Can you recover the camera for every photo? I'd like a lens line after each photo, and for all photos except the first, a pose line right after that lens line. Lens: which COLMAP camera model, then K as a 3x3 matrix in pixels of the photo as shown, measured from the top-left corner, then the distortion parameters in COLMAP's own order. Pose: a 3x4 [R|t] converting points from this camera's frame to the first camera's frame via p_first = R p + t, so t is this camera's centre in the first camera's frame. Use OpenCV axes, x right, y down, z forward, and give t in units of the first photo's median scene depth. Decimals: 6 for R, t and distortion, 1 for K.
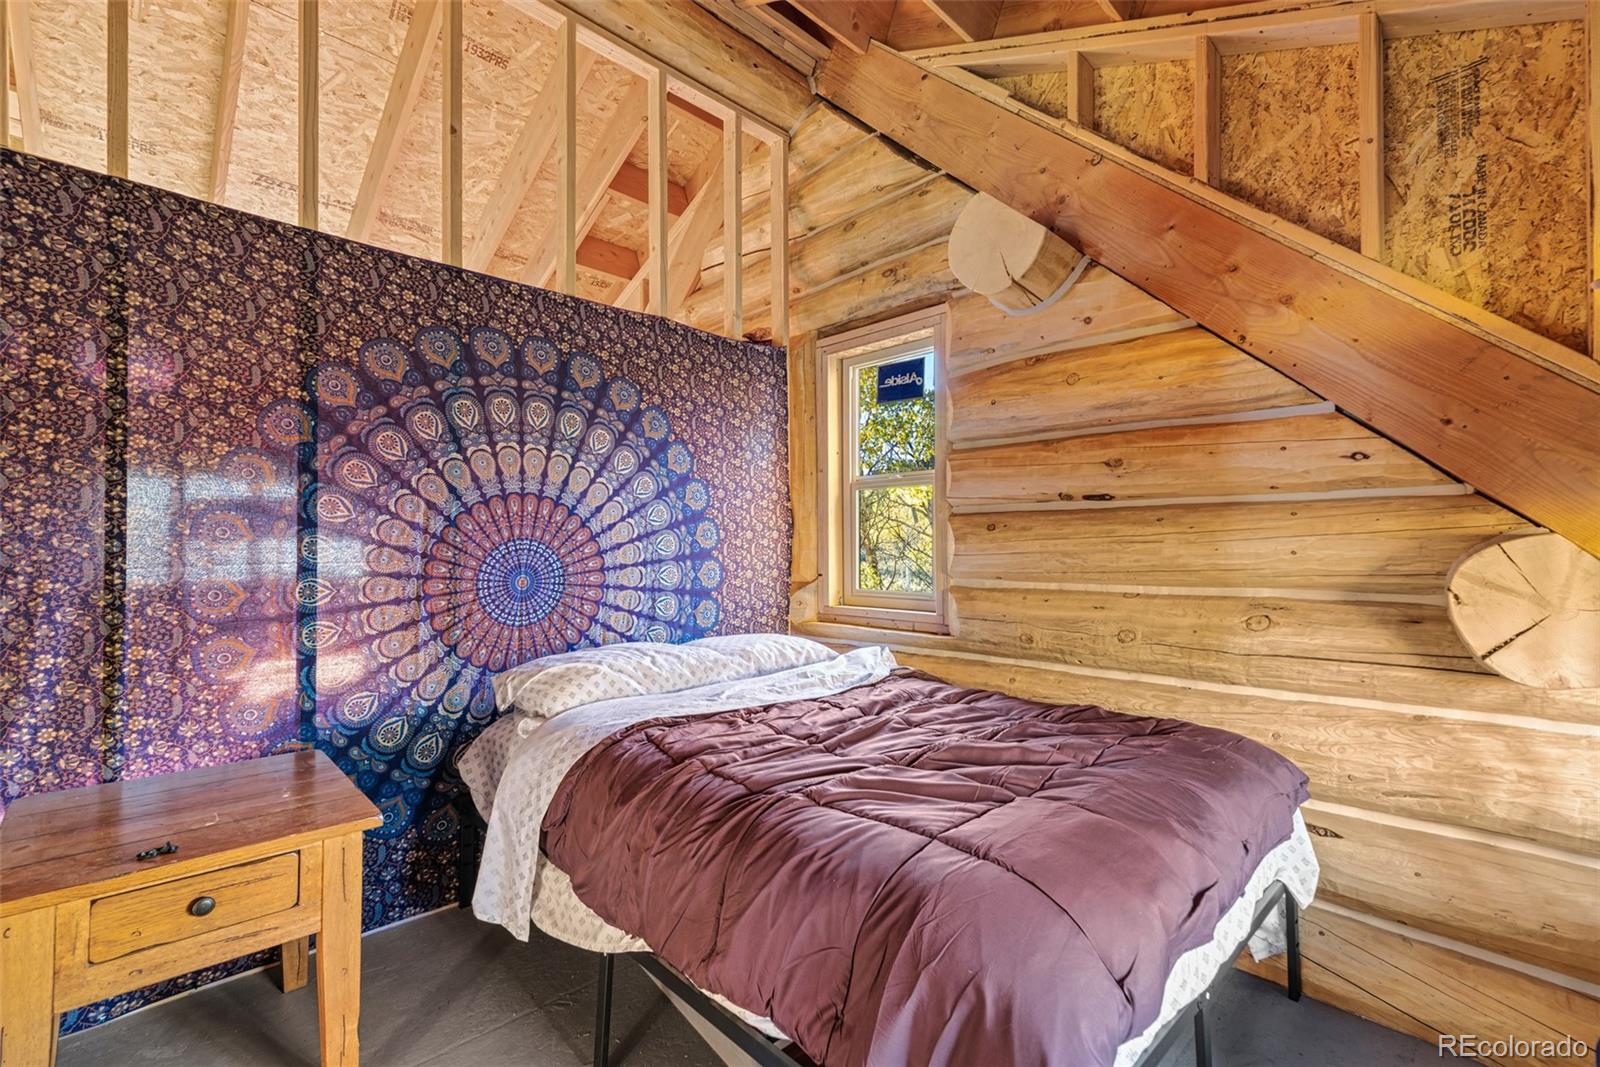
lens RADIAL K [[695.9, 0, 797.6], [0, 695.9, 541.8], [0, 0, 1]] dist [0.008307, -0.000022]
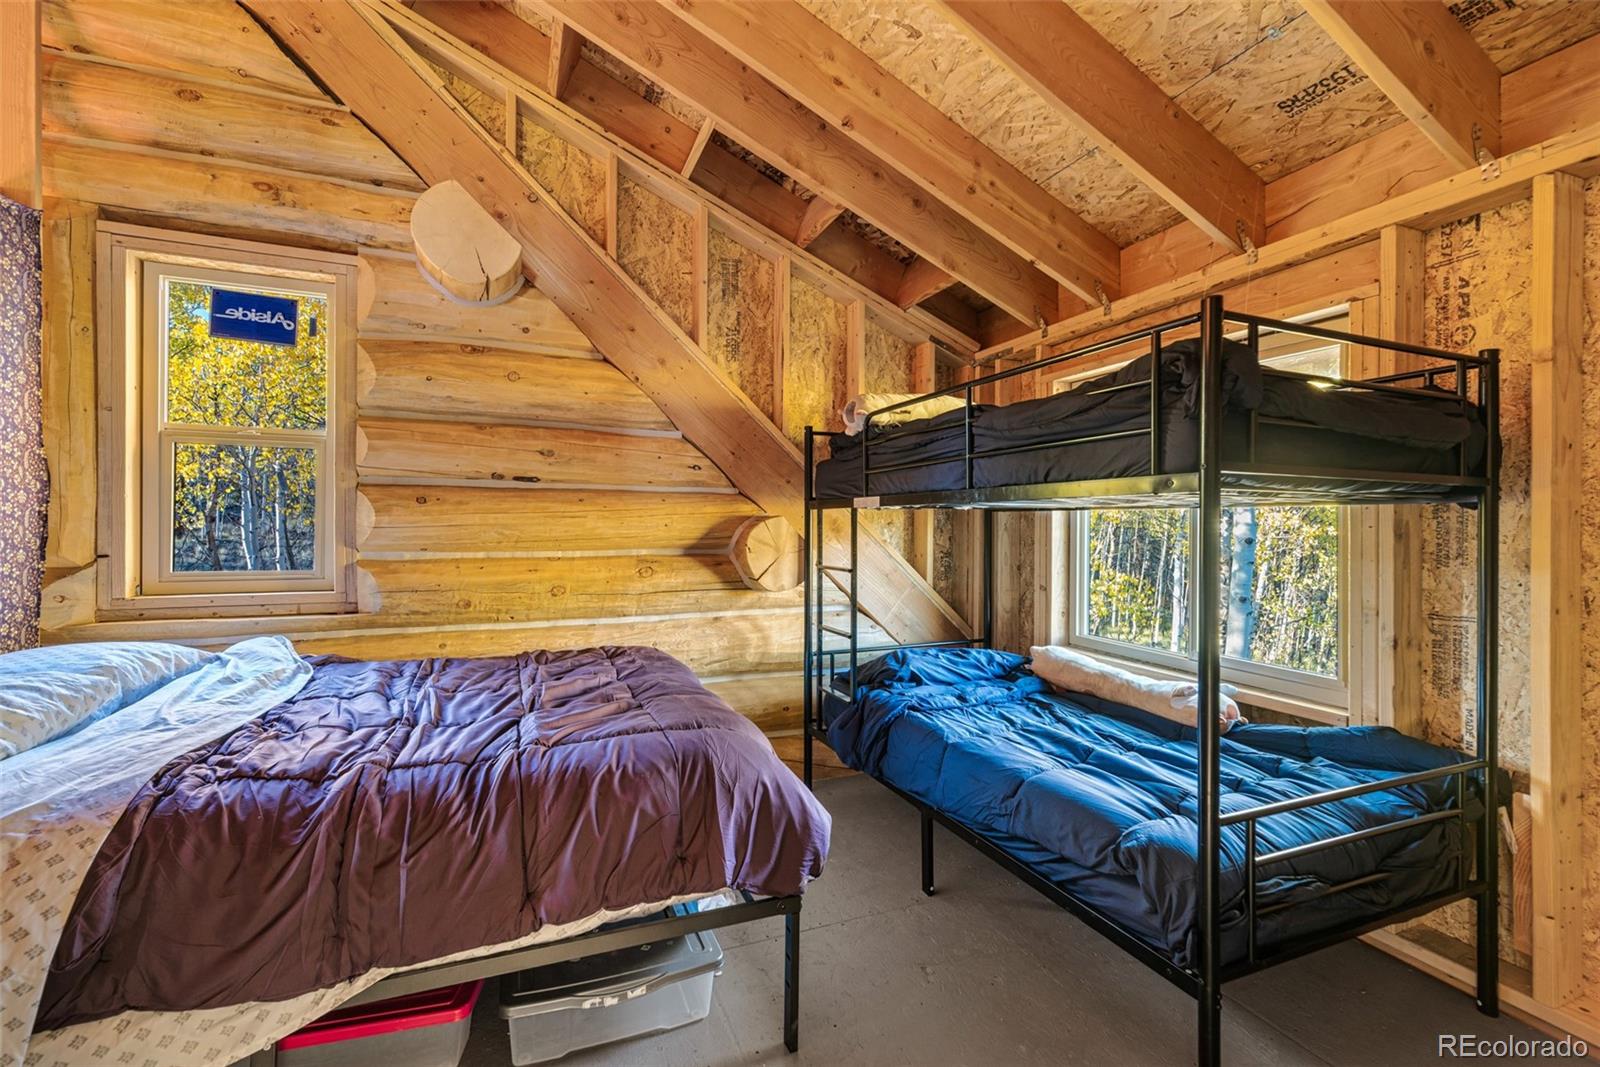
lens RADIAL K [[695.9, 0, 797.7], [0, 695.9, 525.6], [0, 0, 1]] dist [0.008307, -0.000022]
pose [[0.375222, -0.001392, 0.926934, -0.521946], [-0.017370, 0.999813, 0.008533, -0.001915], [-0.926772, -0.019303, 0.375128, 0.118783]]
